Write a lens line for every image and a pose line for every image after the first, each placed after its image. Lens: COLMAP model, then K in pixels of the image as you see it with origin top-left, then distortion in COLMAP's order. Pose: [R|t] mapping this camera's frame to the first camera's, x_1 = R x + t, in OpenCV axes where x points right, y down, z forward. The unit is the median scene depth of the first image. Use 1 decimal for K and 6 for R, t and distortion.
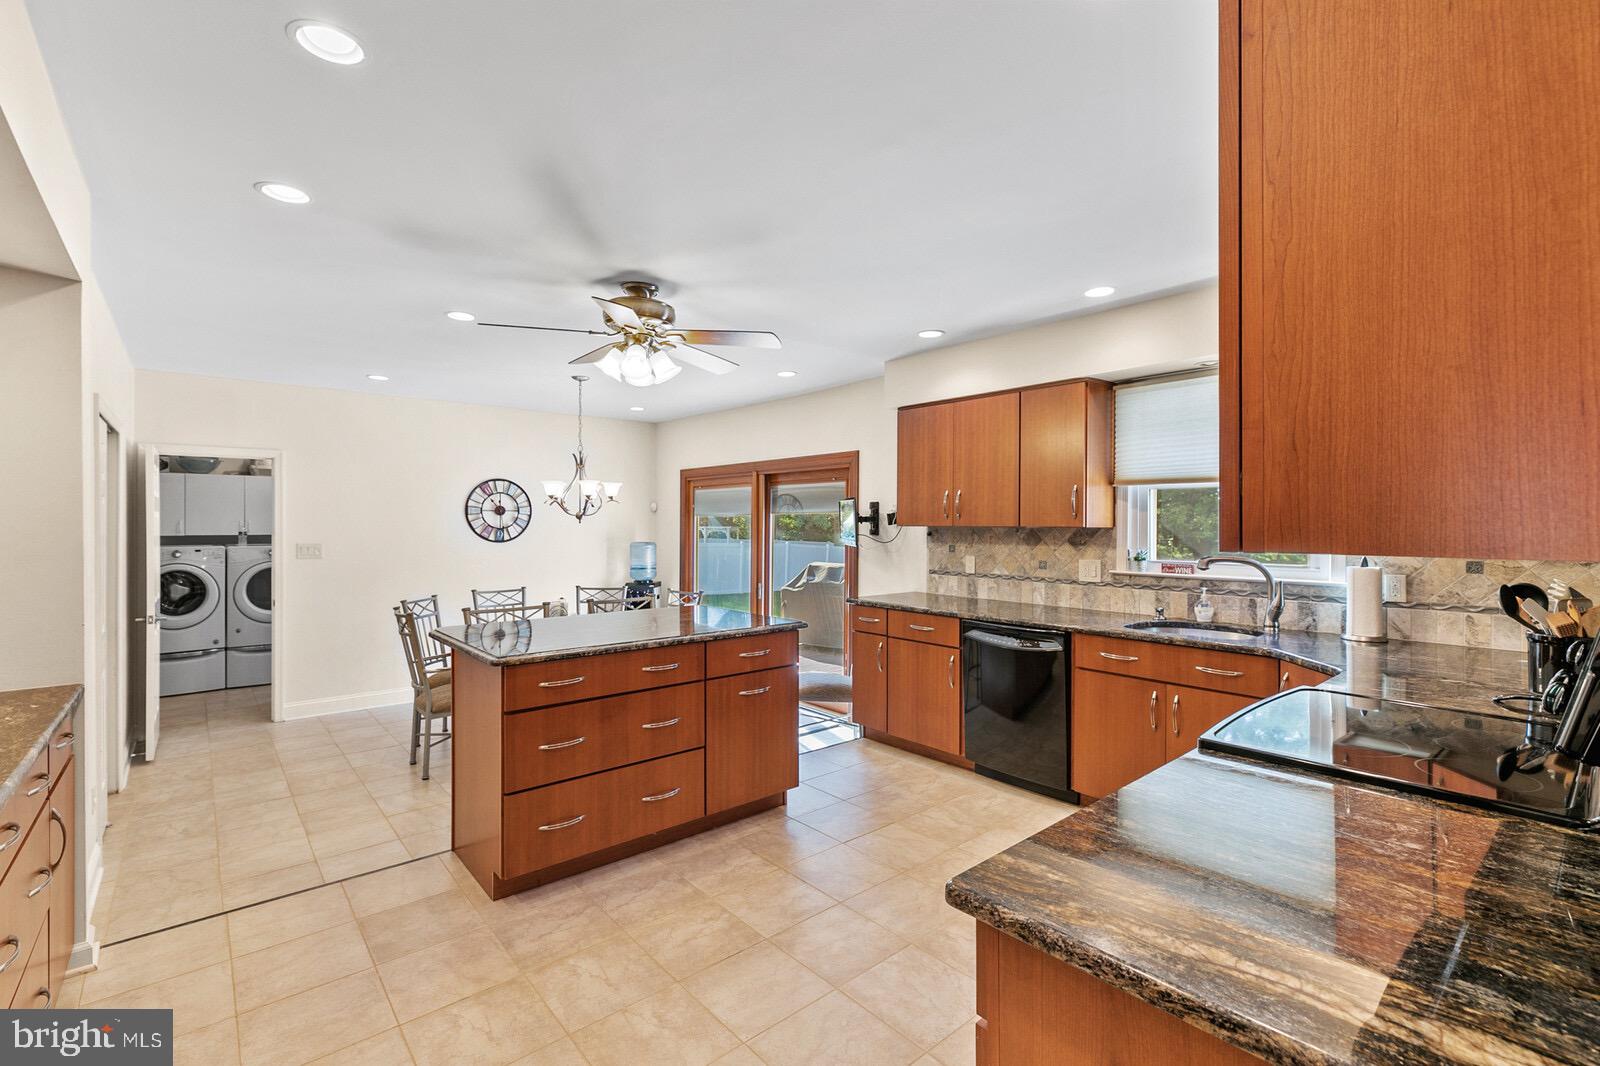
lens RADIAL K [[718.1, 0, 796.0], [0, 718.1, 526.8], [0, 0, 1]] dist [0.004616, 0.000023]
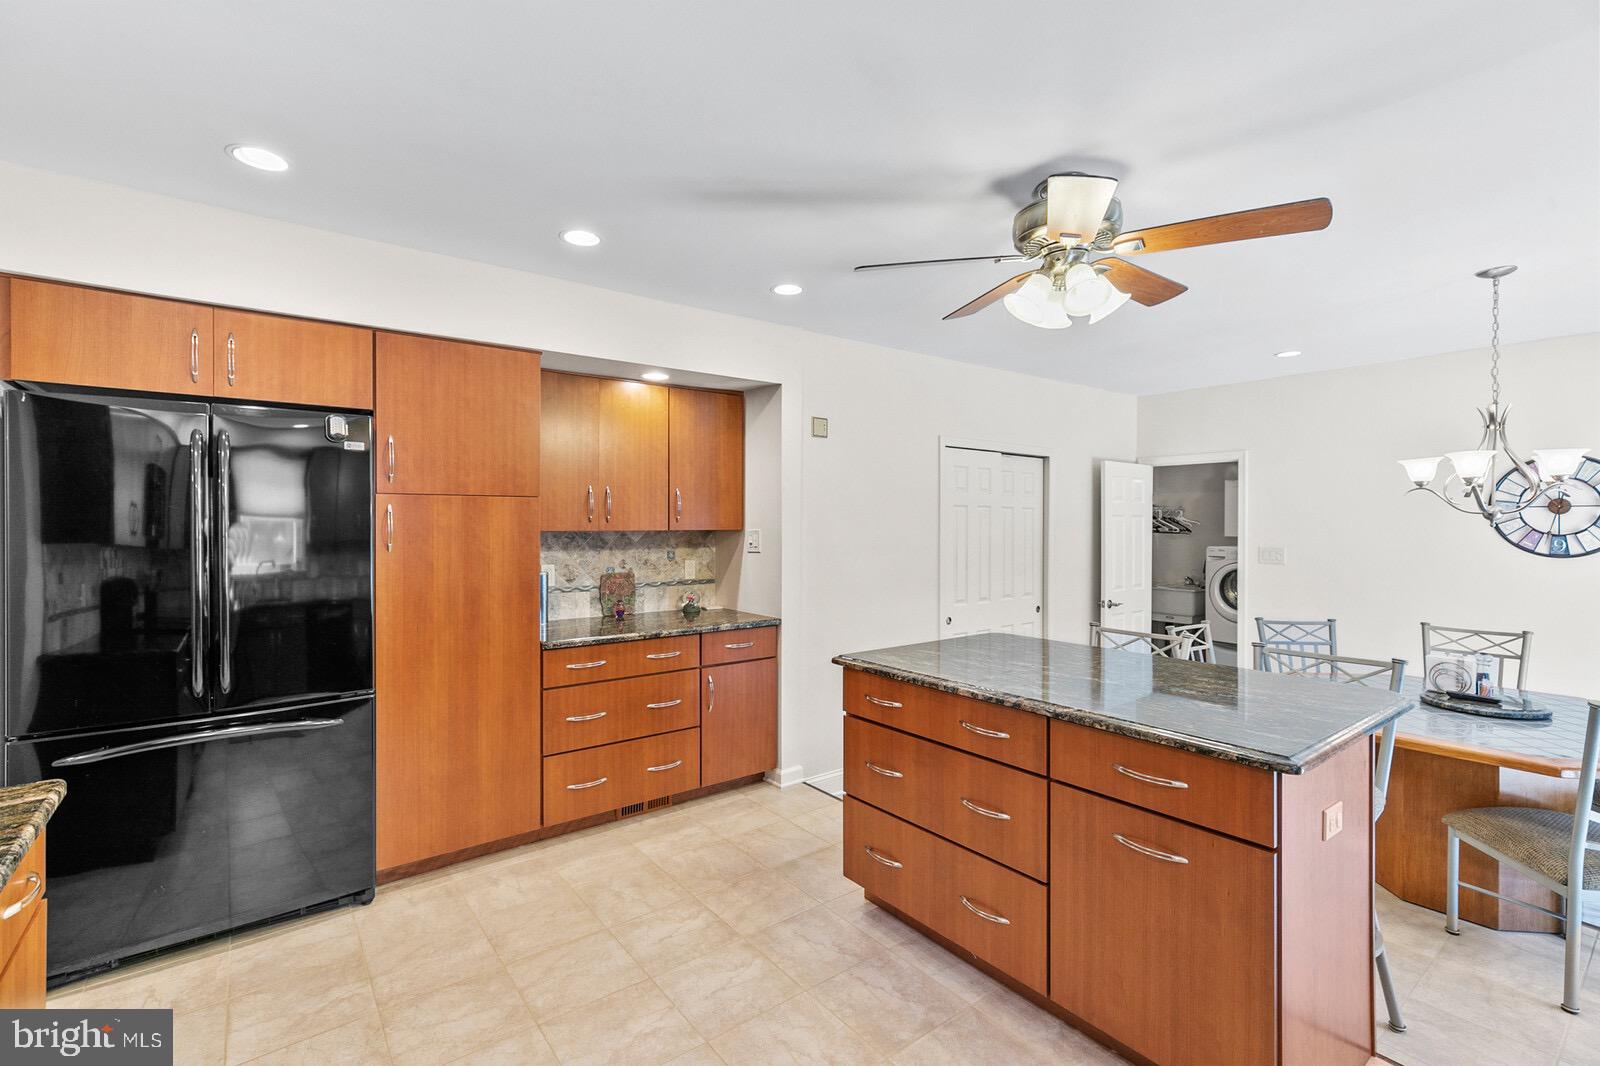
lens RADIAL K [[718.1, 0, 799.5], [0, 718.1, 522.0], [0, 0, 1]] dist [0.004616, 0.000023]
pose [[-0.049405, 0.000773, -0.998779, 0.513706], [-0.009132, 0.999958, 0.001226, -0.007956], [0.998737, 0.009181, -0.049396, 0.825400]]
